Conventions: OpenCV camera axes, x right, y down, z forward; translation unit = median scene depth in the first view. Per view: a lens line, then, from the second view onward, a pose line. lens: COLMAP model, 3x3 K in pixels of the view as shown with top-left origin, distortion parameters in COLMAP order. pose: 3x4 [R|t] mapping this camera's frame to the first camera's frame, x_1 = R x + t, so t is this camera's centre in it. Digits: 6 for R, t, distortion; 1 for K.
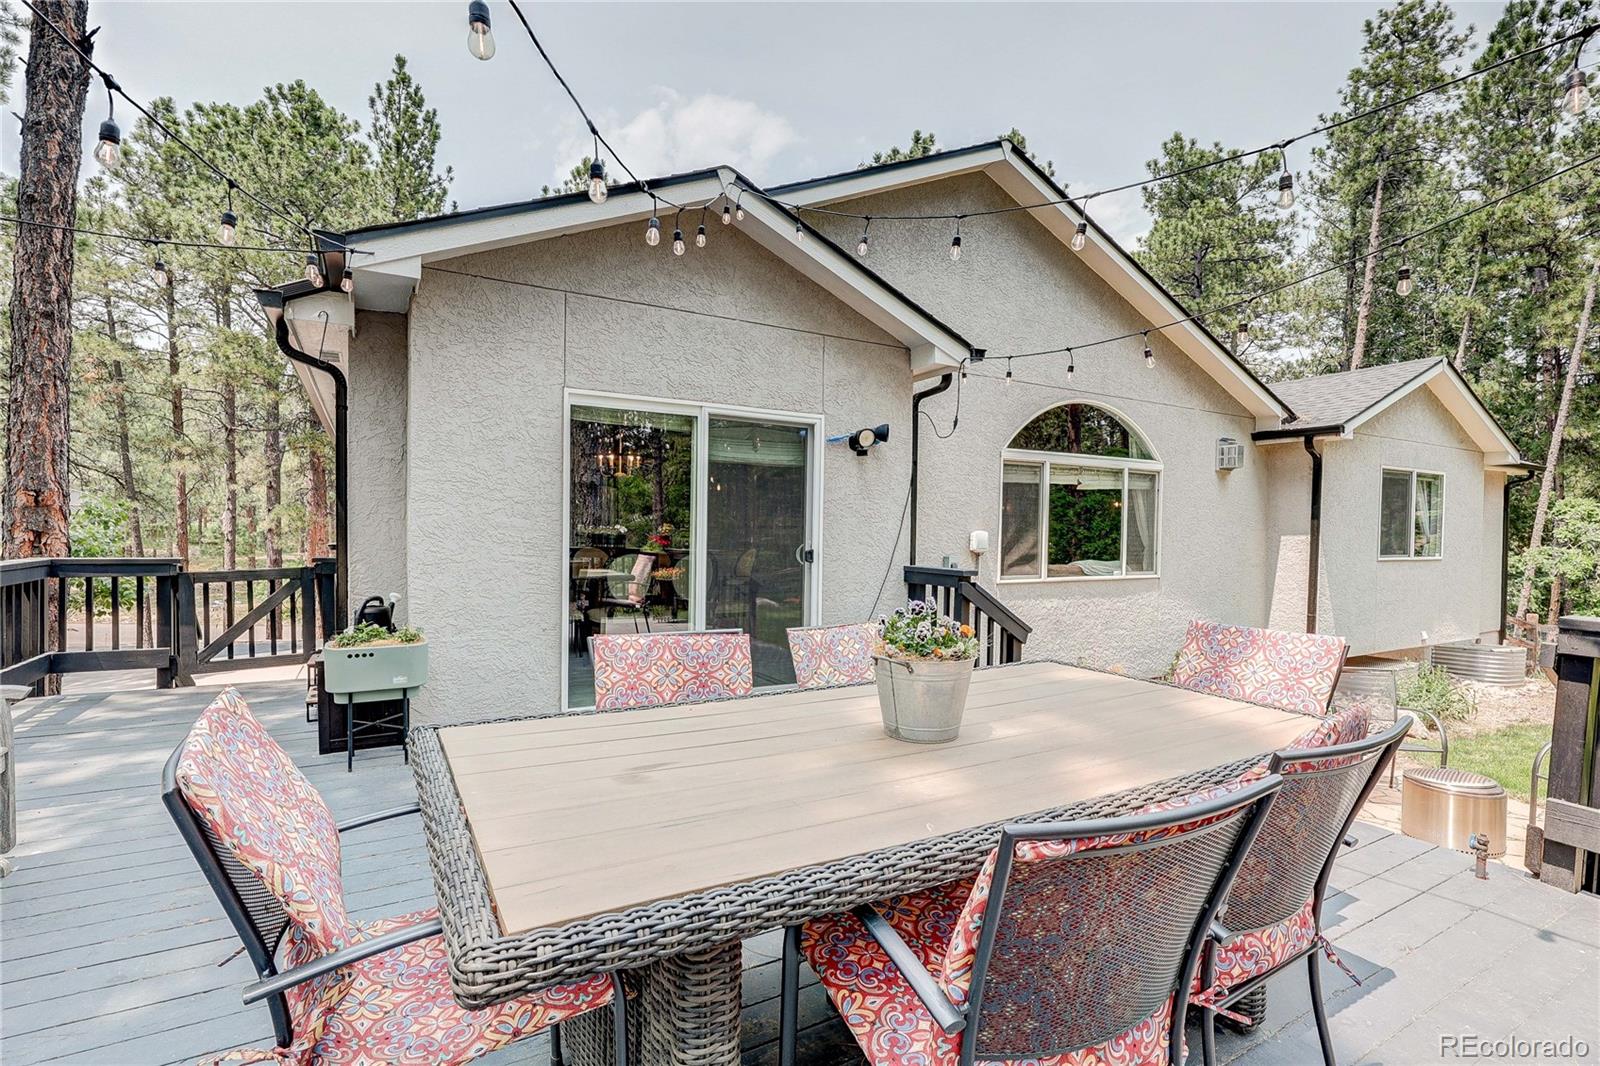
lens RADIAL K [[752.2, 0, 800.0], [0, 752.2, 533.0], [0, 0, 1]] dist [-0.000541, -0.000429]
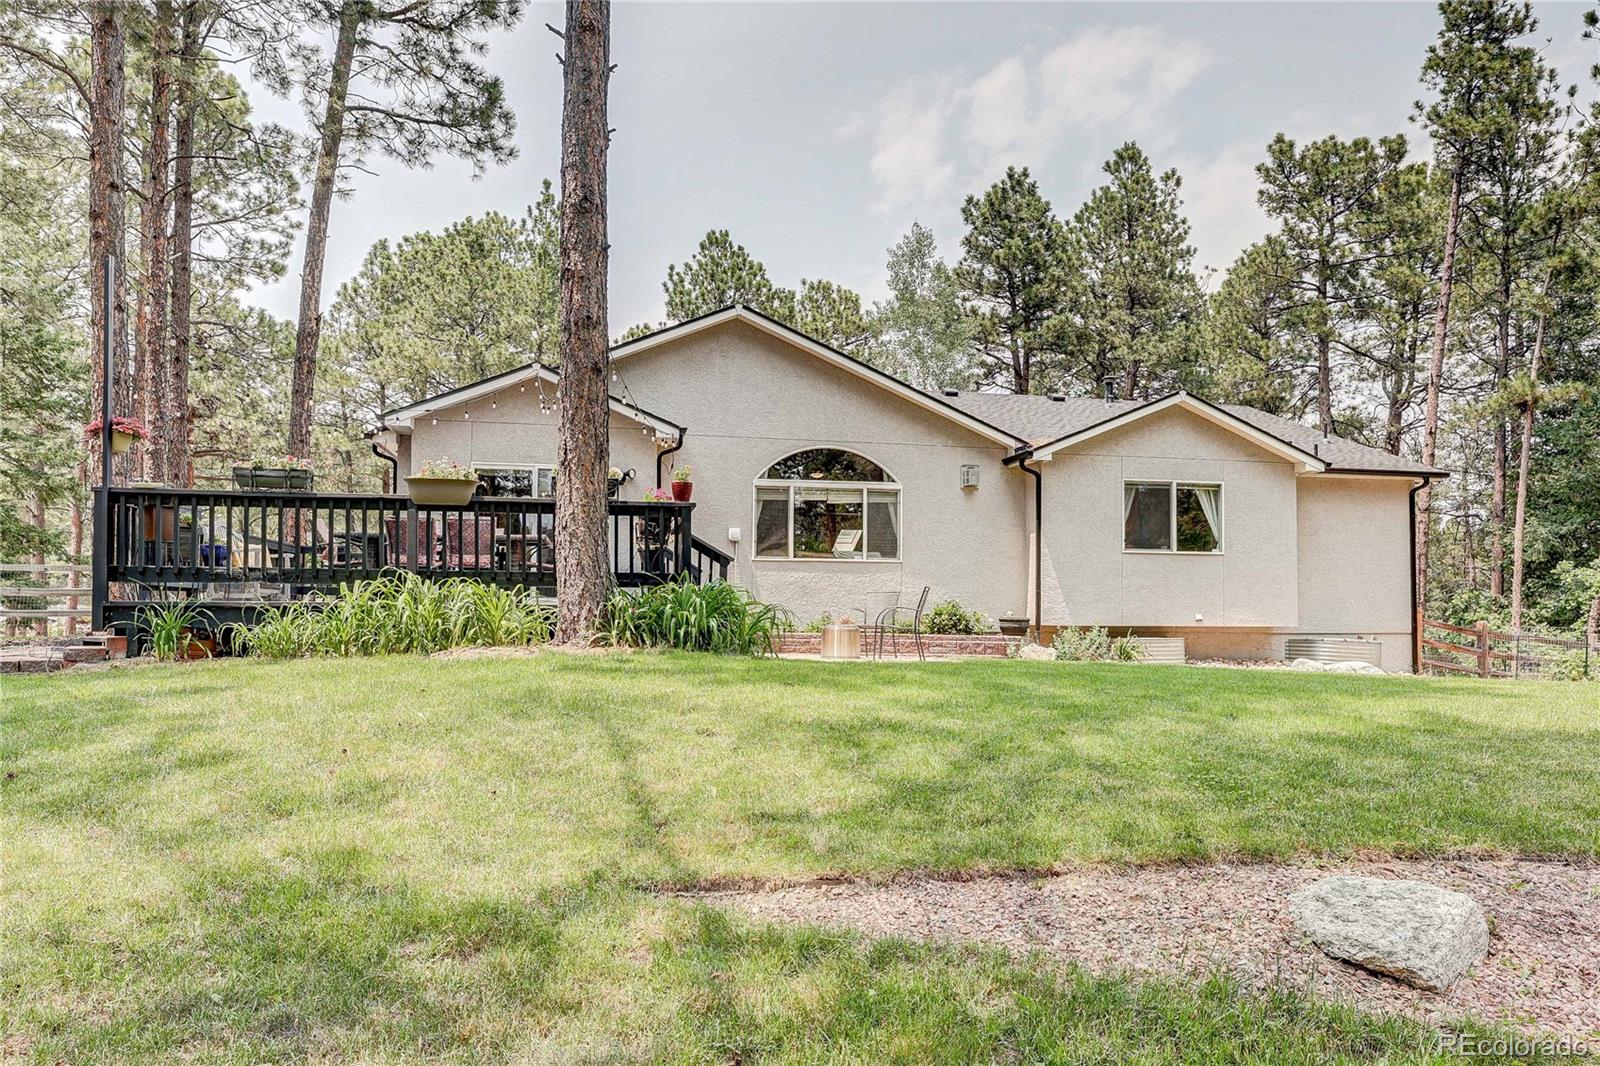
lens RADIAL K [[1052.5, 0, 800.0], [0, 1052.5, 533.0], [0, 0, 1]] dist [0.004997, -0.000054]
pose [[0.943538, -0.035197, -0.329389, 0.872927], [0.004076, 0.995498, -0.094697, 0.175648], [0.331240, 0.088008, 0.939433, -0.878159]]
